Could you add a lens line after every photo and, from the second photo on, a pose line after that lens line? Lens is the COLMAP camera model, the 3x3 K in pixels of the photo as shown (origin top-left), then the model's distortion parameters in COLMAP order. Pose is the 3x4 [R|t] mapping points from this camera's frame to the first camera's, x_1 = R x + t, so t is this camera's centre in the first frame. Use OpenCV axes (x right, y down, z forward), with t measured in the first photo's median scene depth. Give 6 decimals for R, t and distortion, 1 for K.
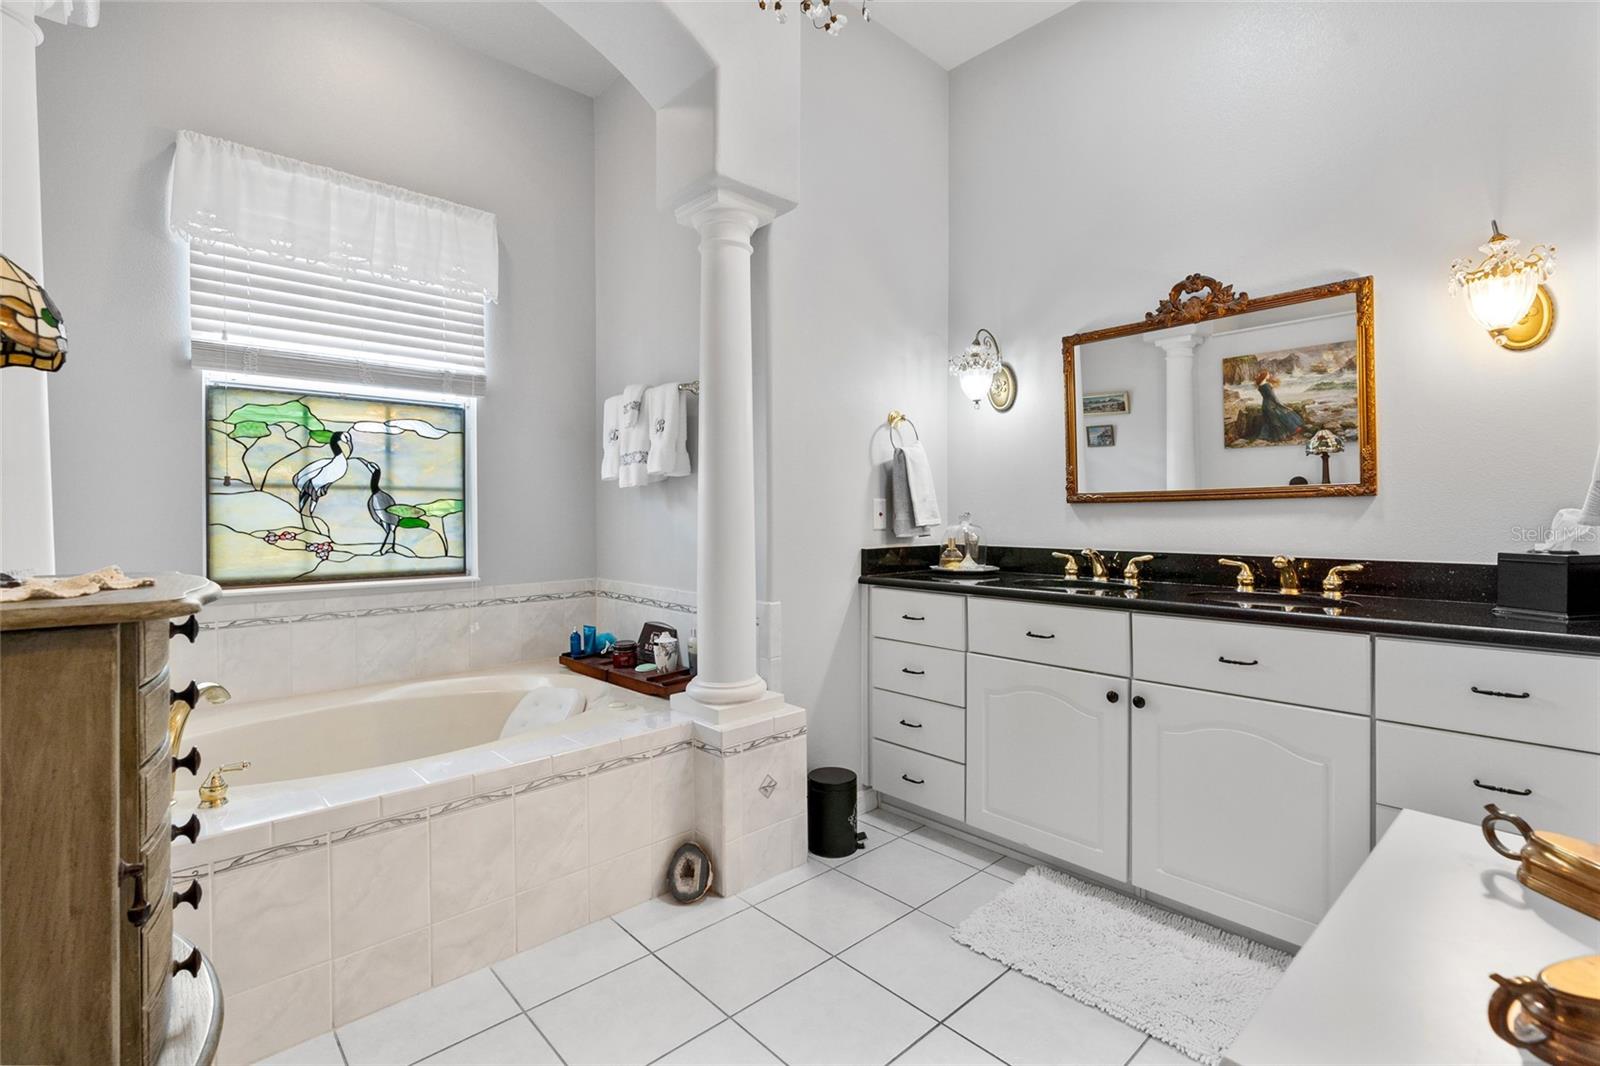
lens RADIAL K [[728.8, 0, 805.5], [0, 728.8, 512.2], [0, 0, 1]] dist [-0.004235, 0.000246]
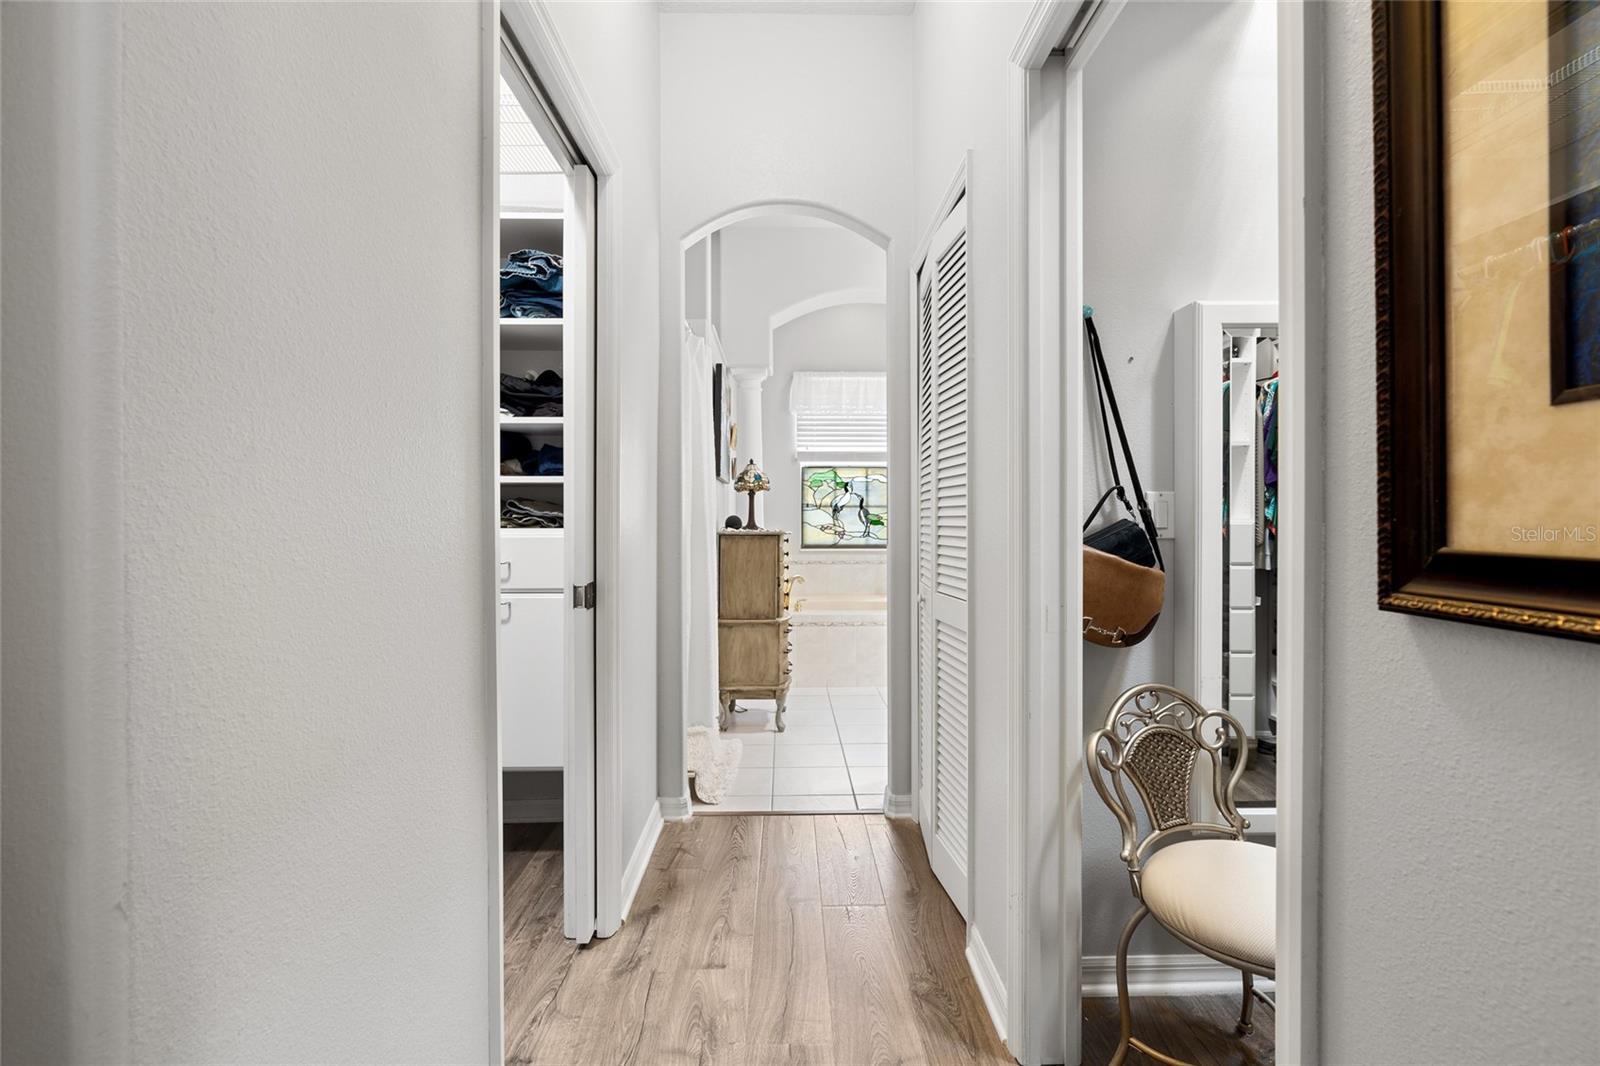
lens RADIAL K [[745.7, 0, 807.0], [0, 745.7, 508.7], [0, 0, 1]] dist [-0.008828, 0.000902]
pose [[0.755095, -0.006259, -0.655585, 0.787213], [-0.001525, 0.999935, -0.011303, -0.001445], [0.655613, 0.009535, 0.755037, -0.837120]]
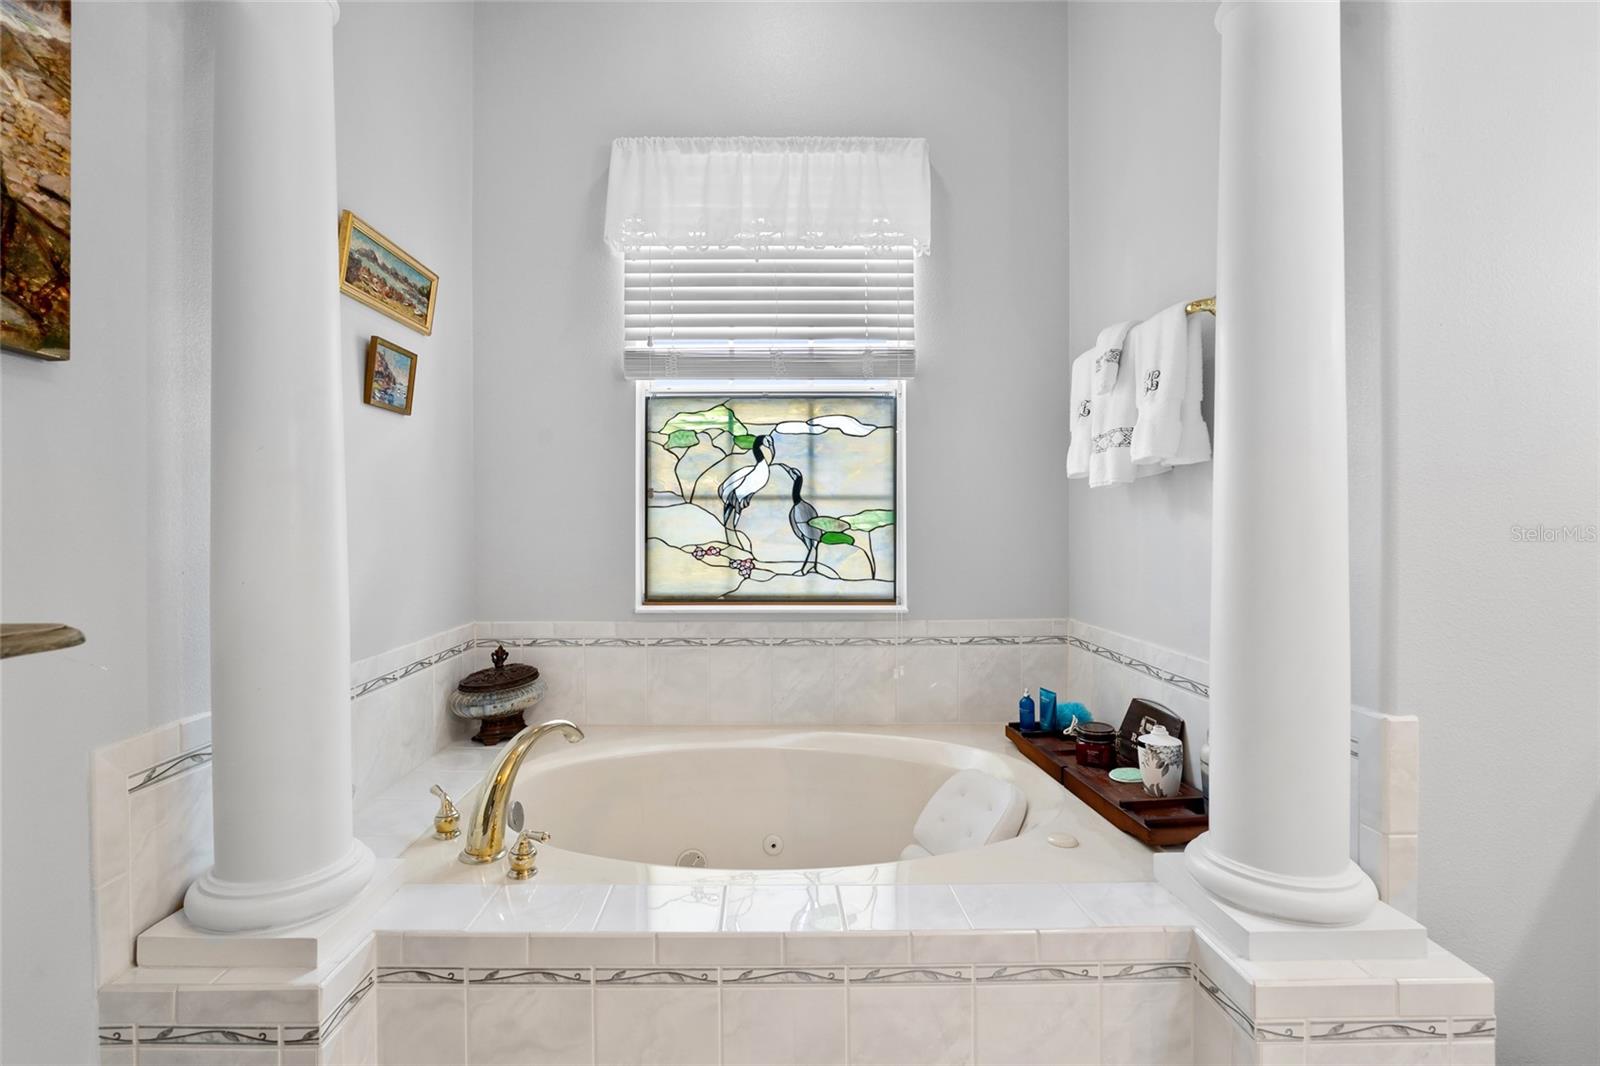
lens RADIAL K [[725.0, 0, 780.4], [0, 725.0, 530.9], [0, 0, 1]] dist [-0.002956, 0.000006]
pose [[0.732135, 0.003794, -0.681148, -0.016936], [0.001753, 0.999971, 0.007455, -0.000037], [0.681157, -0.006652, 0.732107, 0.362940]]
